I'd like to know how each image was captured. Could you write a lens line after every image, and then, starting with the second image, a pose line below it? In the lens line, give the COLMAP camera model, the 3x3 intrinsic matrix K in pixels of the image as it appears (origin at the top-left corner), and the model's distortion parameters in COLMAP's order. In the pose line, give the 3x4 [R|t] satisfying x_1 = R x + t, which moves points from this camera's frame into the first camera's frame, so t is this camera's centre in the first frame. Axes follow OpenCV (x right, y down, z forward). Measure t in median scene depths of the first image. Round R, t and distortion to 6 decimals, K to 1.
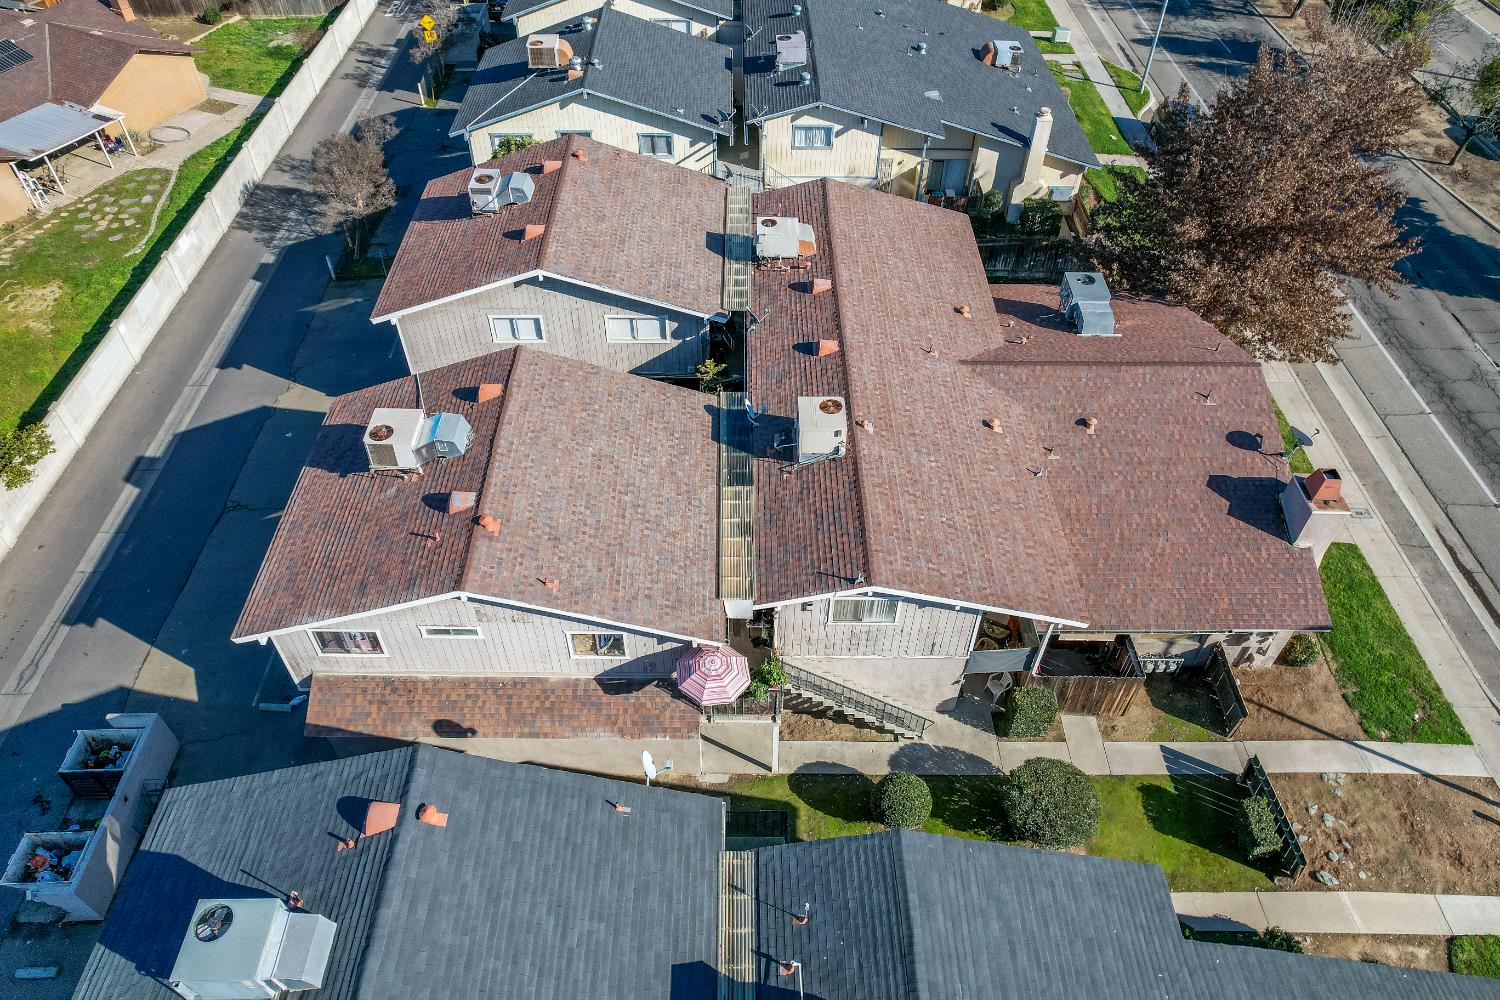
lens RADIAL K [[1046.9, 0, 728.2], [0, 1046.9, 497.1], [0, 0, 1]] dist [-0.047136, 0.066800]
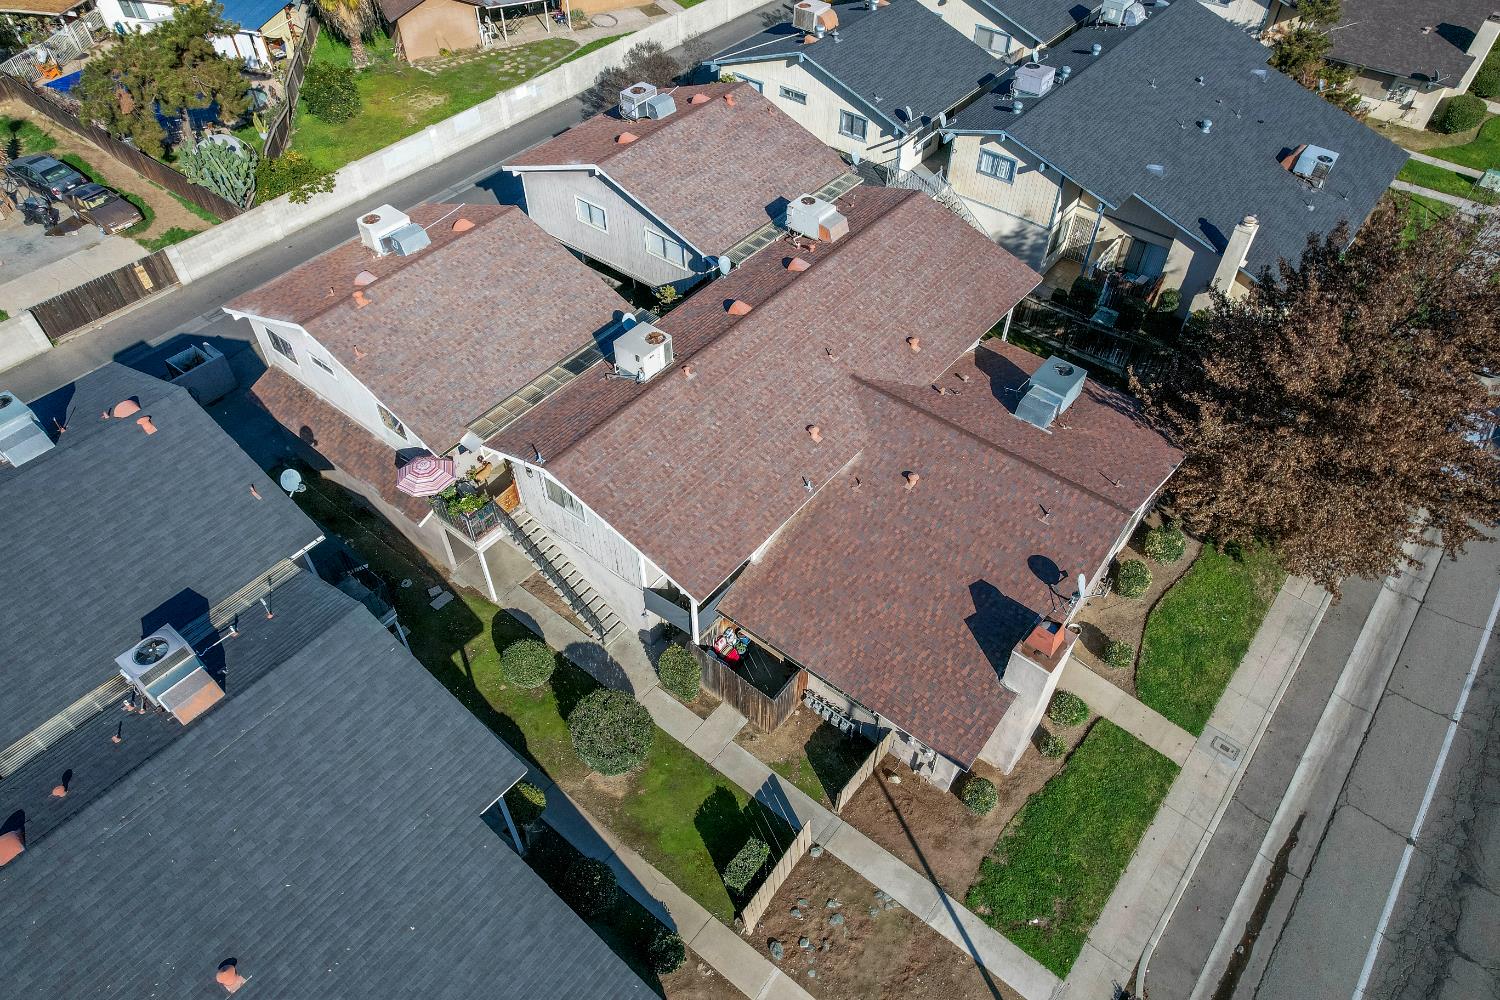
lens RADIAL K [[1010.7, 0, 727.6], [0, 1010.7, 542.0], [0, 0, 1]] dist [-0.012145, 0.000746]
pose [[0.766181, 0.470146, -0.438096, 0.640532], [-0.451698, 0.878912, 0.153240, -0.083145], [0.457093, 0.080478, 0.885770, 0.079678]]
